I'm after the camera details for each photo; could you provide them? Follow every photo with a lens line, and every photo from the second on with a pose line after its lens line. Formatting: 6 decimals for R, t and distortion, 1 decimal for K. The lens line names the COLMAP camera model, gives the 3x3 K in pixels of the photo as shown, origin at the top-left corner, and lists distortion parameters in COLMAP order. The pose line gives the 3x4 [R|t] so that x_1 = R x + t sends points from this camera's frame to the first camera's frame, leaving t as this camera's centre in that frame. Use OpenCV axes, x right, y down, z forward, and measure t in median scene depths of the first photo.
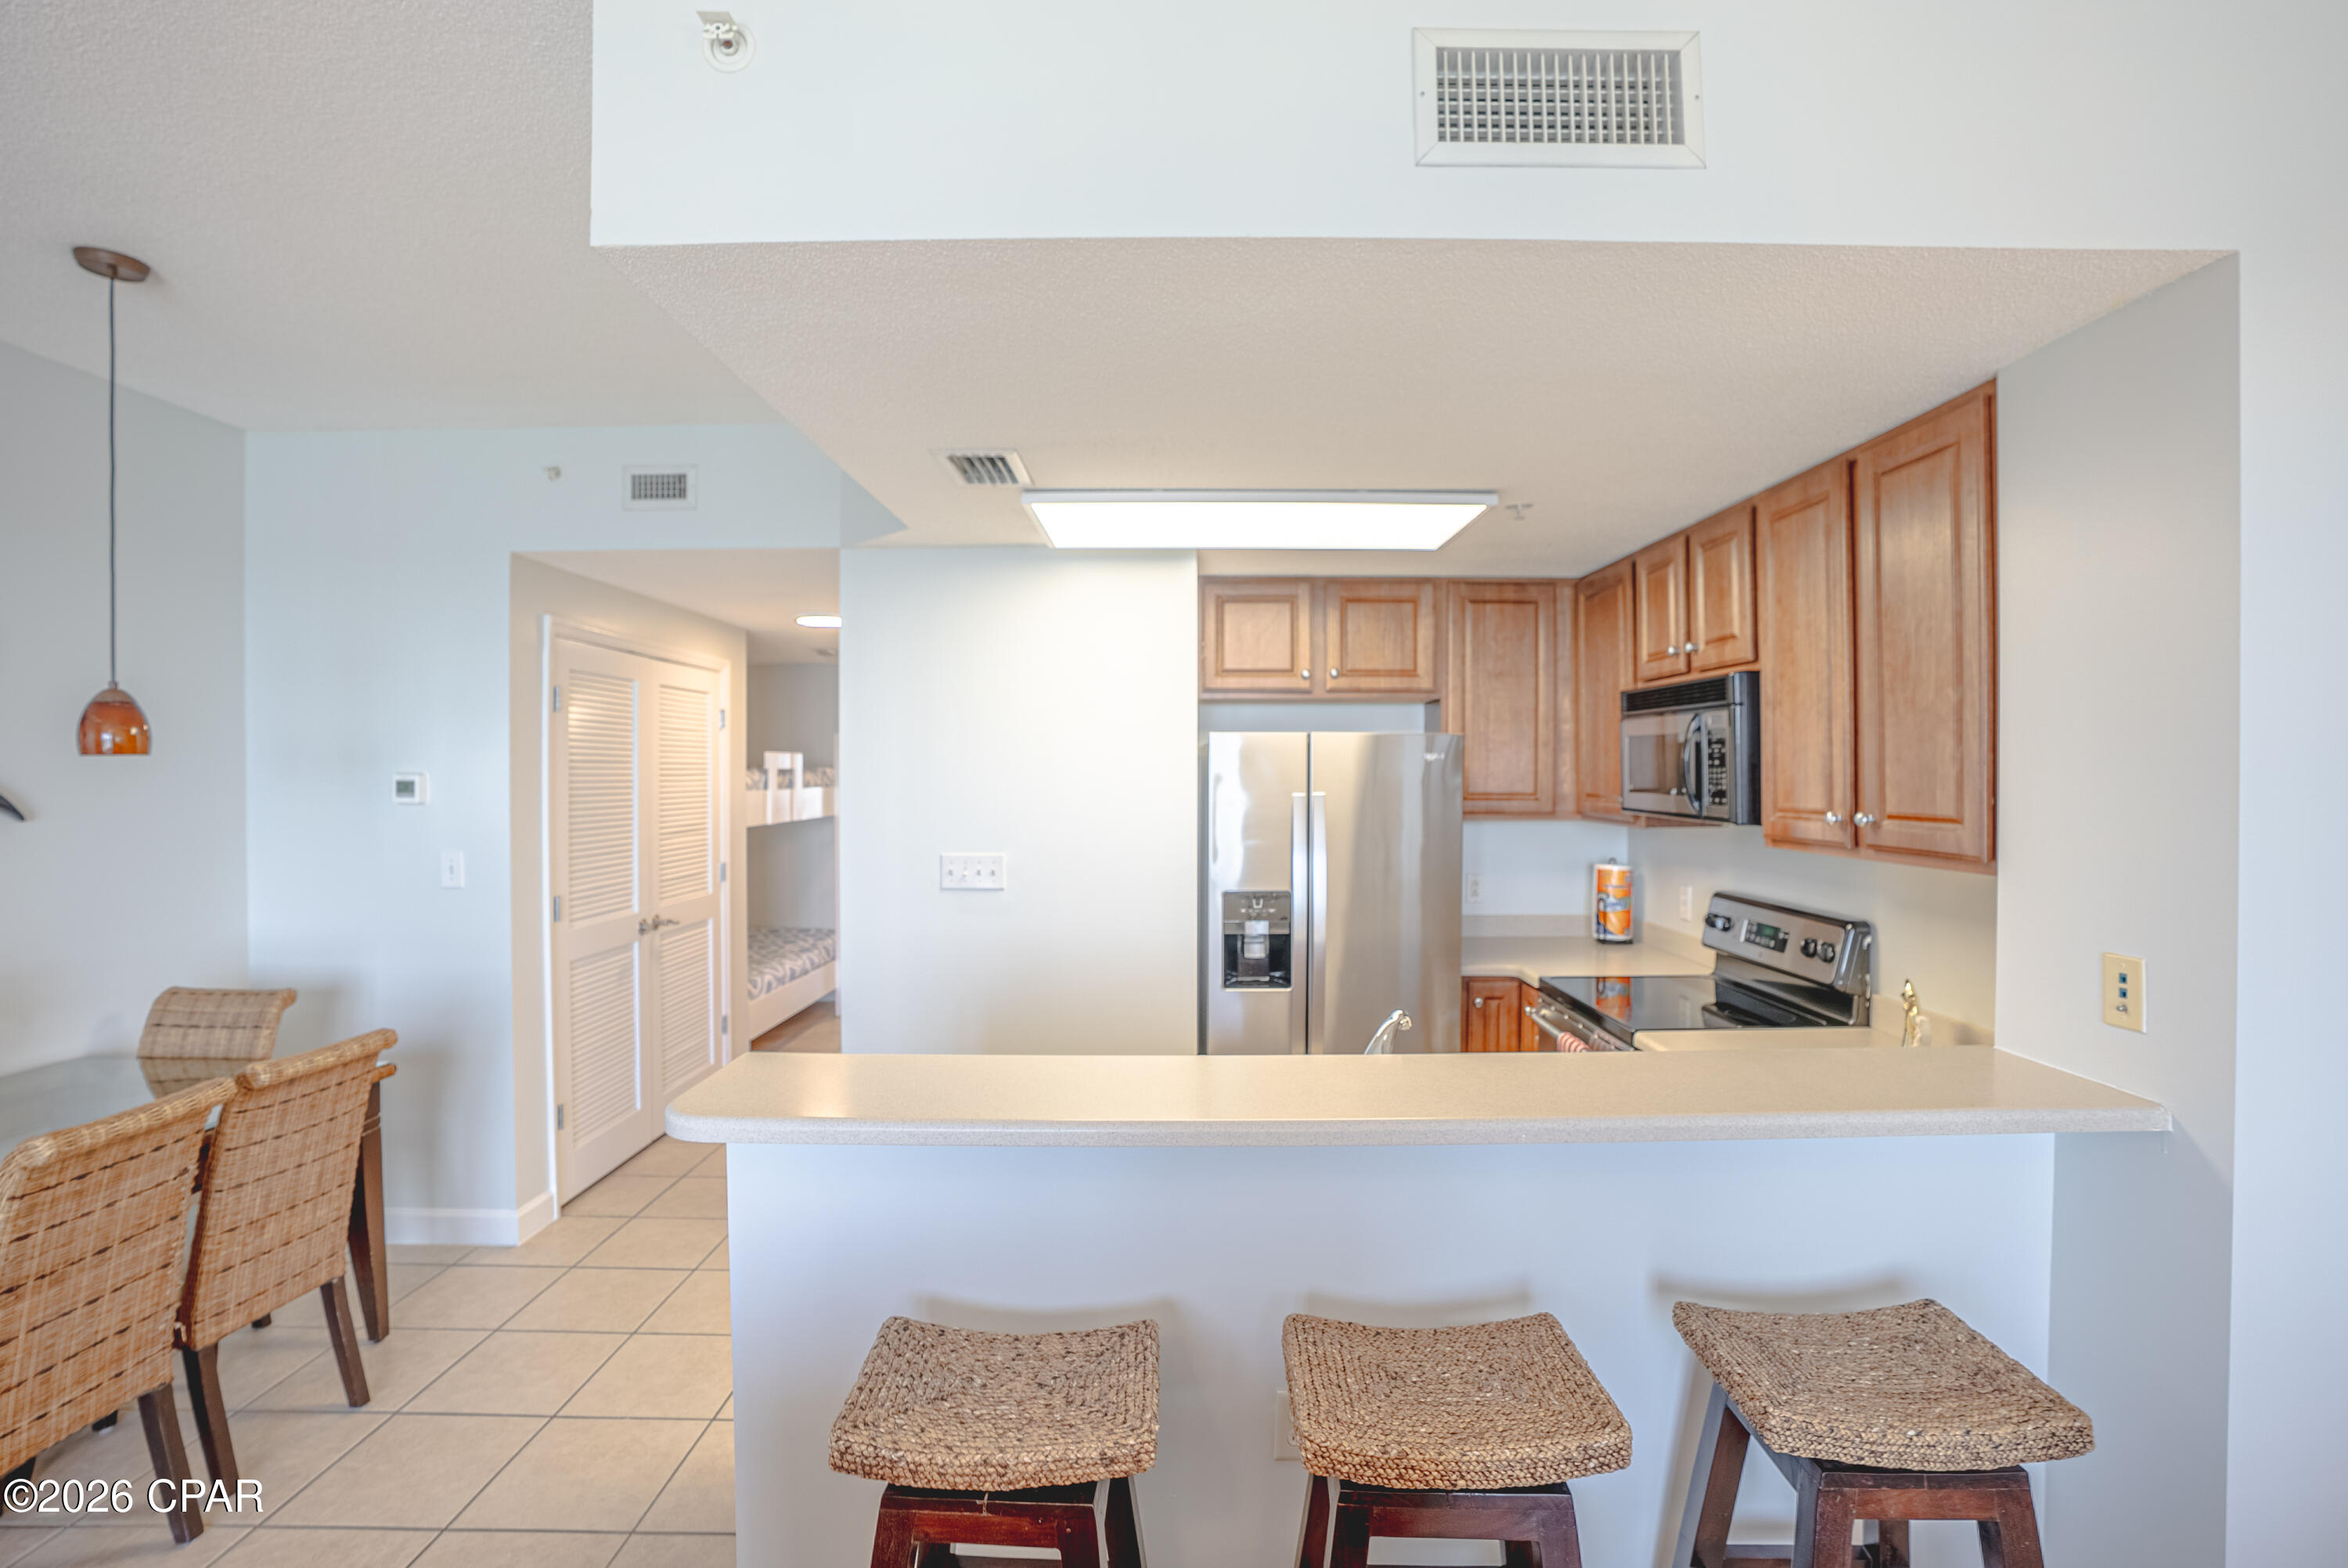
lens RADIAL K [[1090.1, 0, 1185.4], [0, 1090.1, 779.4], [0, 0, 1]] dist [-0.076055, 0.030959]
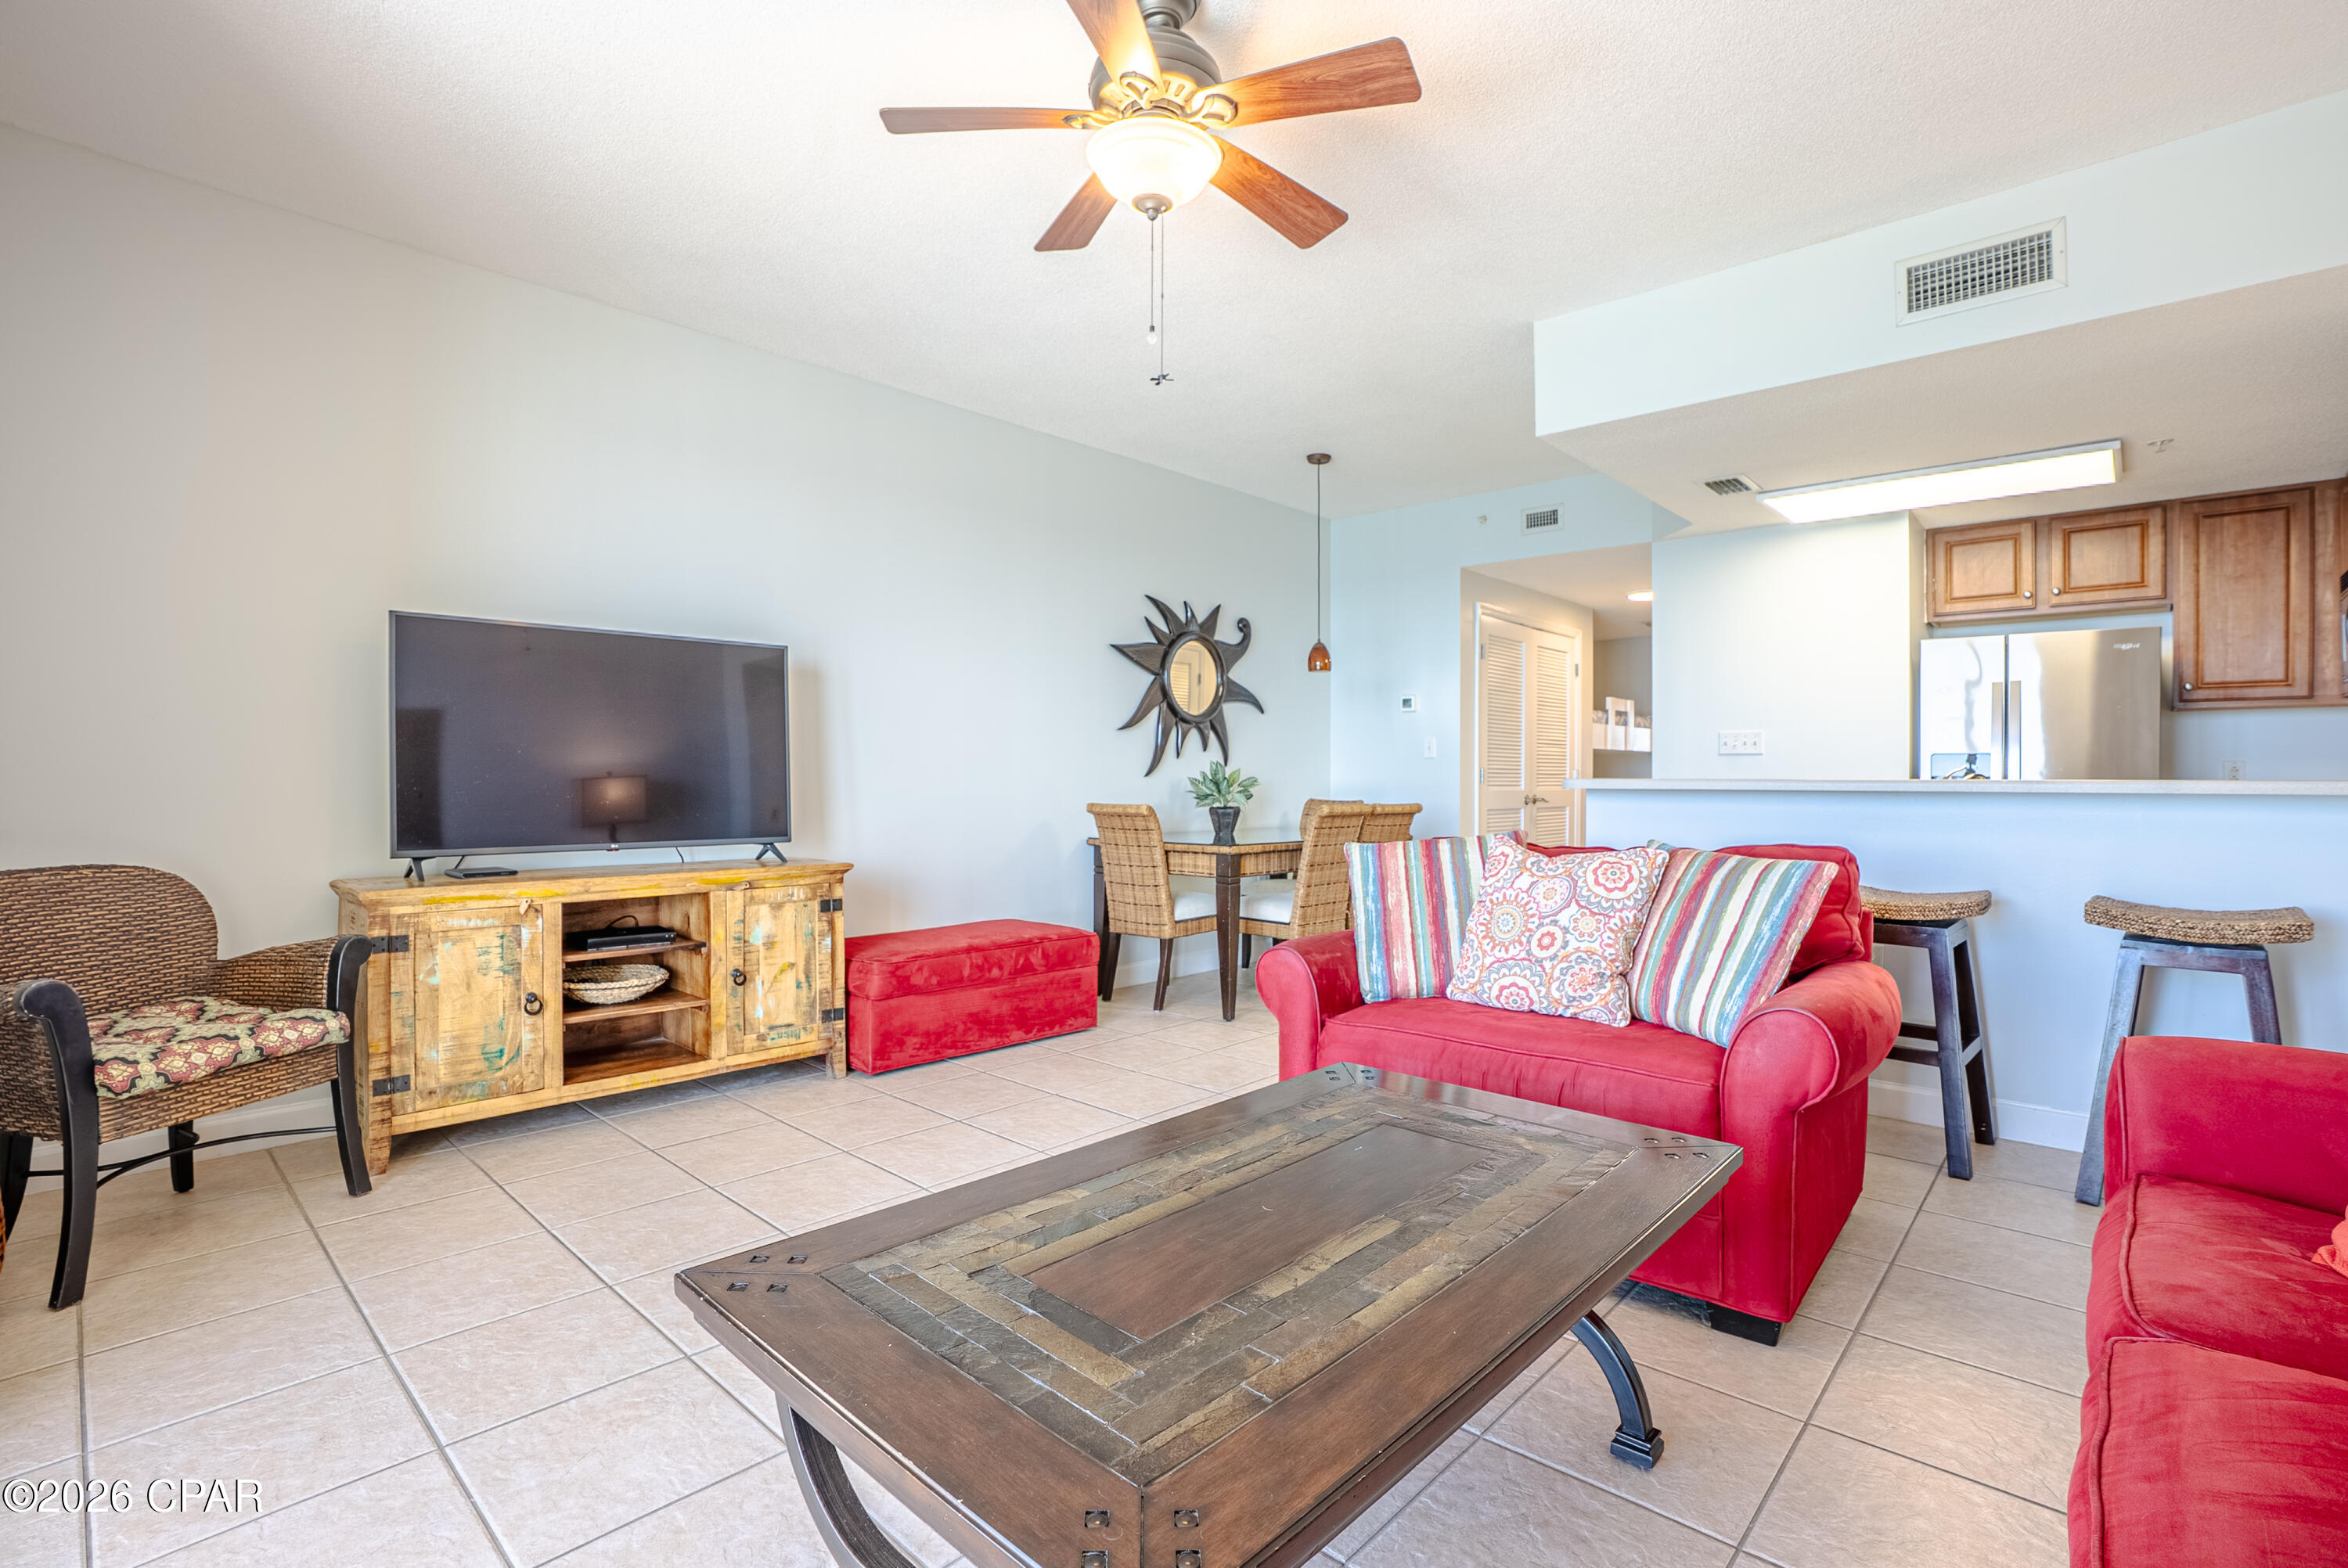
lens RADIAL K [[1090.1, 0, 1185.4], [0, 1090.1, 779.4], [0, 0, 1]] dist [-0.076055, 0.030959]
pose [[0.736364, 0.004896, -0.676568, 0.246805], [-0.008809, 0.999958, -0.002352, 0.147083], [0.676528, 0.007692, 0.736377, -0.634506]]
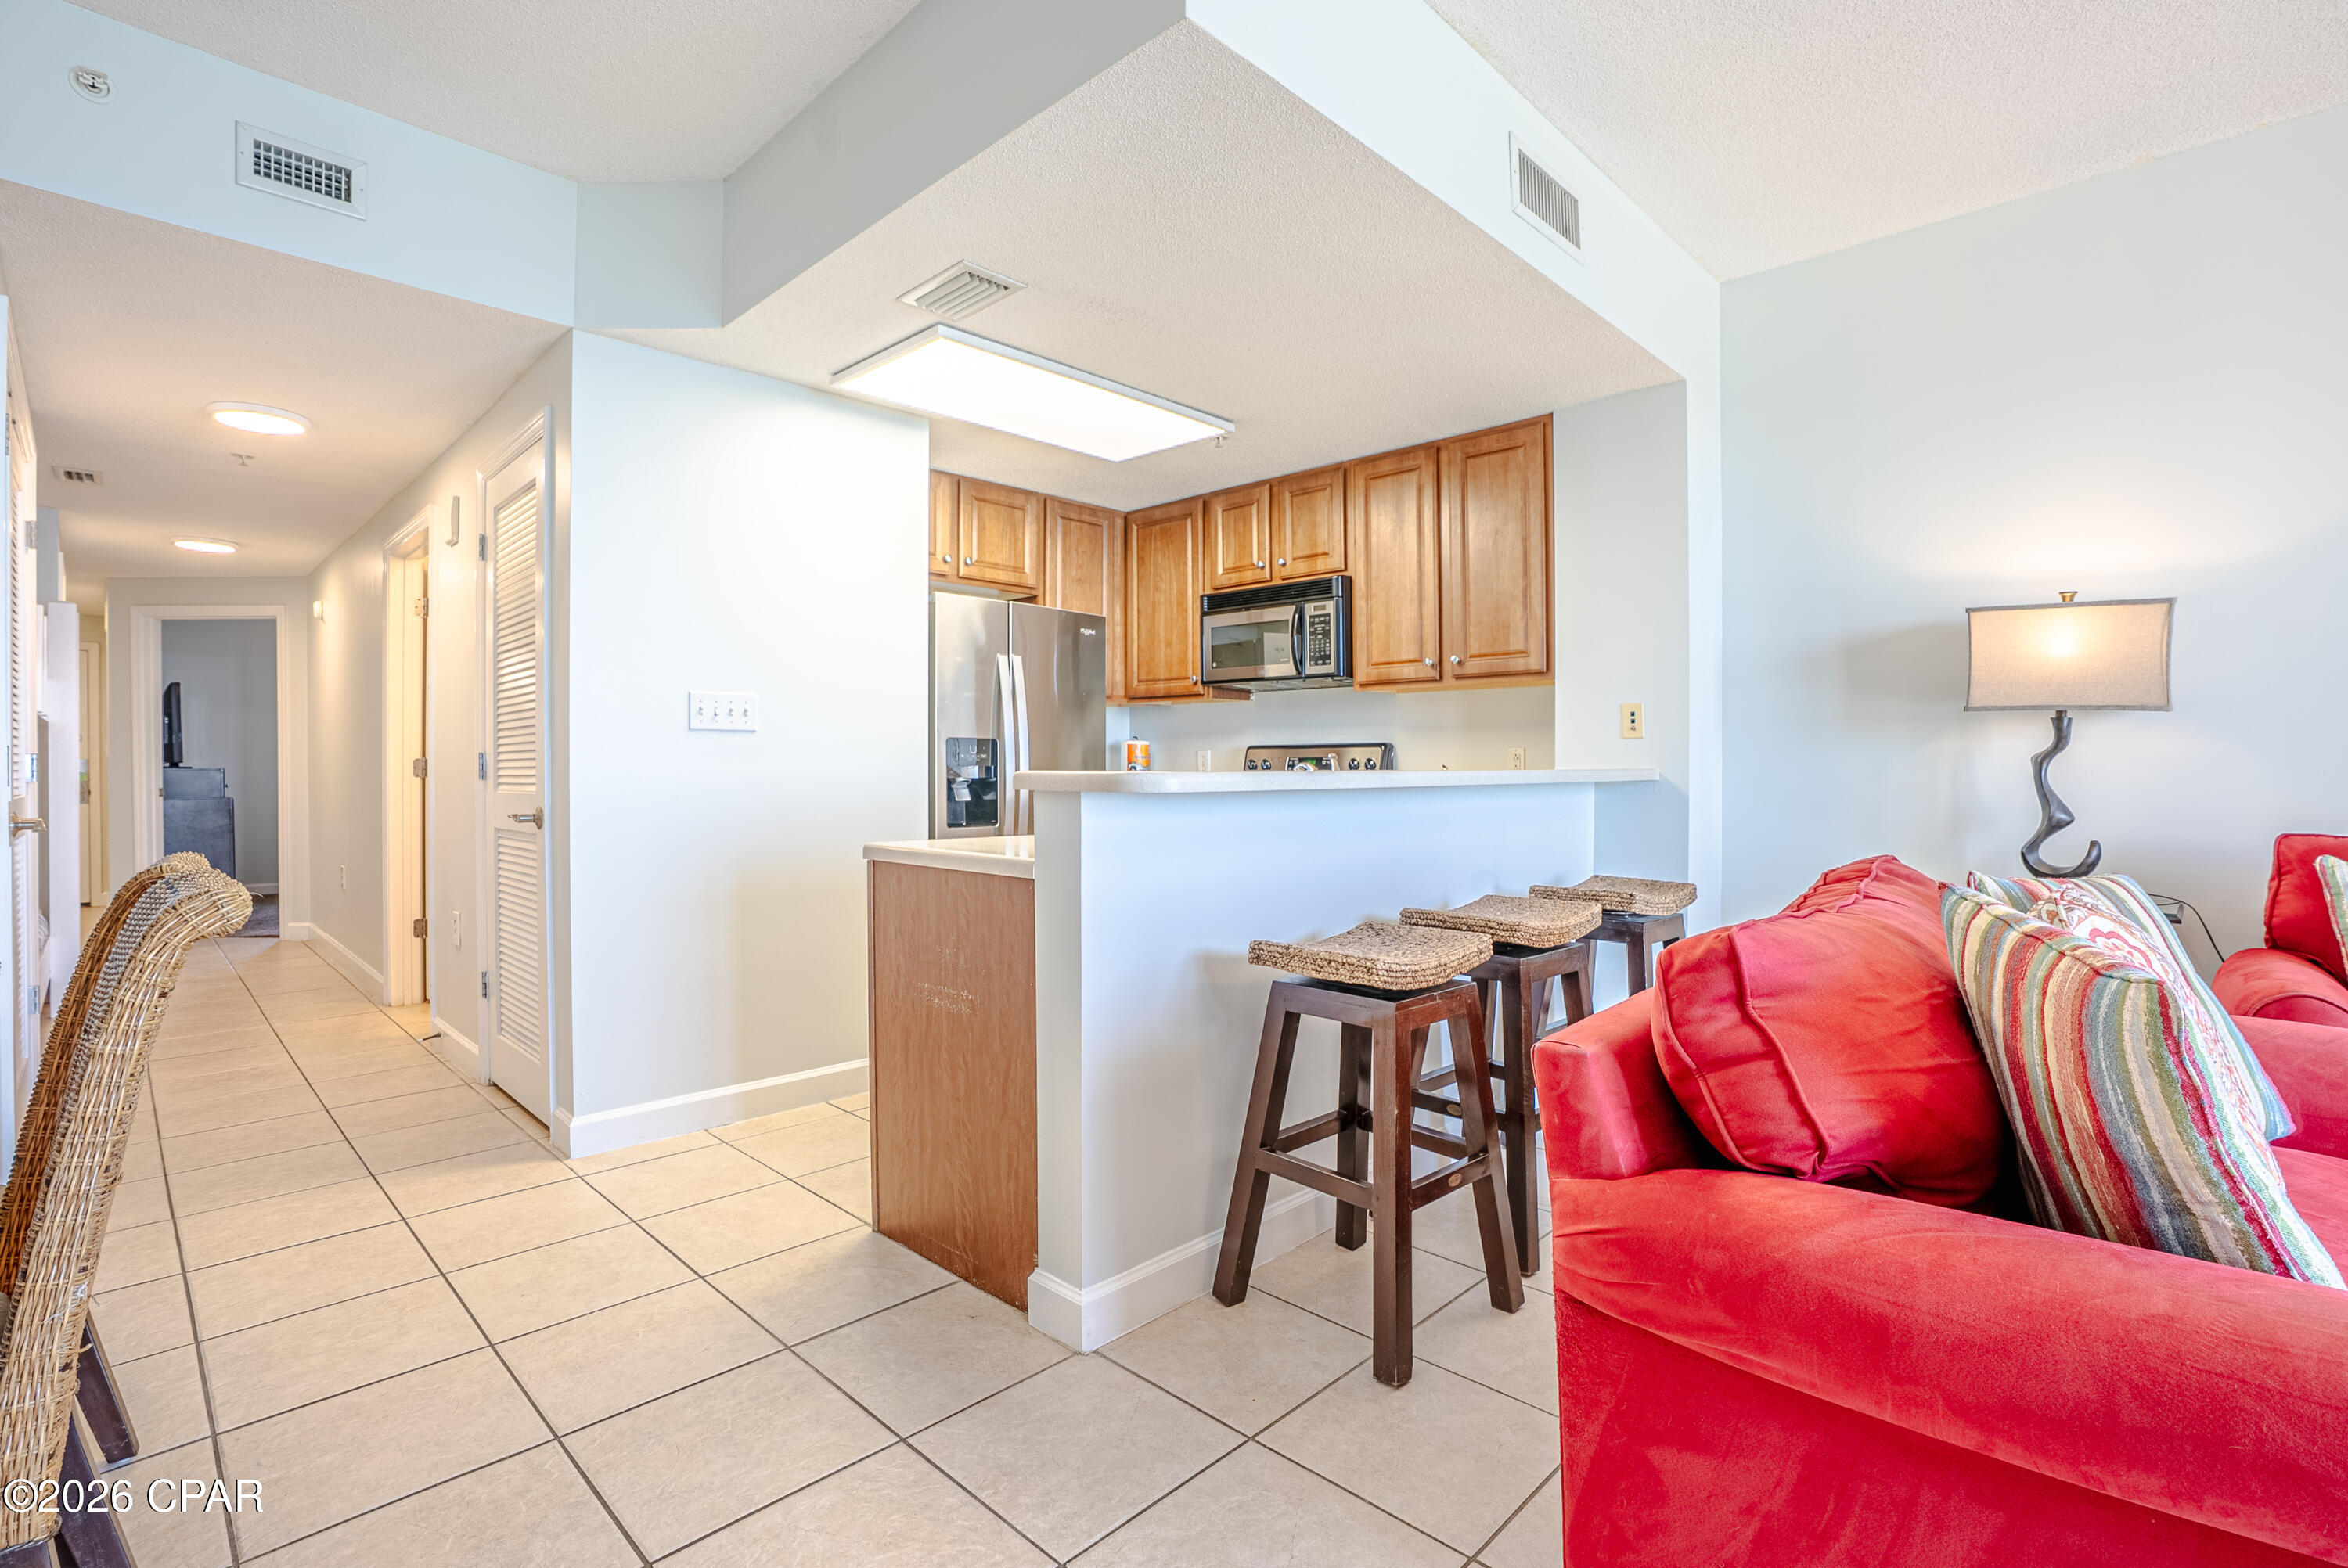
lens RADIAL K [[1090.1, 0, 1185.4], [0, 1090.1, 779.4], [0, 0, 1]] dist [-0.076055, 0.030959]
pose [[0.694705, -0.007605, 0.719254, -0.586459], [0.006328, 0.999970, 0.004462, 0.141959], [-0.719267, 0.001452, 0.694733, 0.072181]]
